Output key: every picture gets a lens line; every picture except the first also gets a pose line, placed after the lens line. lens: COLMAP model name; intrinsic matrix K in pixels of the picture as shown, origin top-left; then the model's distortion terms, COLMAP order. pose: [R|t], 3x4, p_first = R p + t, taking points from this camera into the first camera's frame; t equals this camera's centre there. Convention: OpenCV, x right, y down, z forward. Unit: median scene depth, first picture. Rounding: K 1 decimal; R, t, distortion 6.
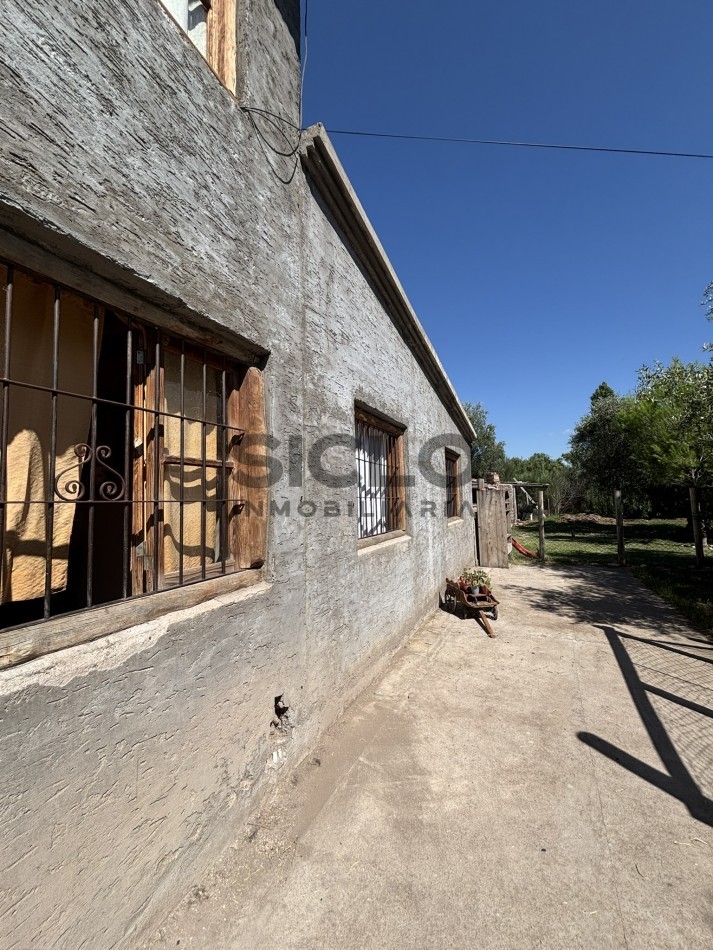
lens RADIAL K [[383.4, 0, 354.6], [0, 383.4, 477.5], [0, 0, 1]] dist [-0.000252, -0.000483]
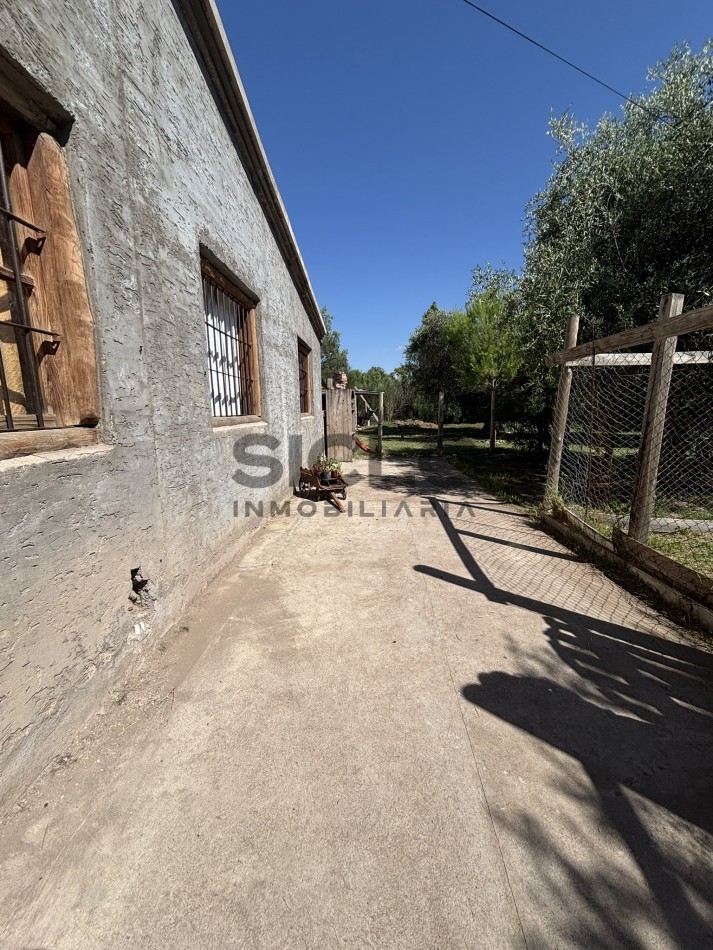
lens RADIAL K [[383.4, 0, 354.6], [0, 383.4, 477.5], [0, 0, 1]] dist [-0.000252, -0.000483]
pose [[0.921731, -0.055011, 0.383908, -0.049411], [-0.035706, 0.973648, 0.225242, 0.121059], [-0.386182, -0.221320, 0.895478, 0.037491]]
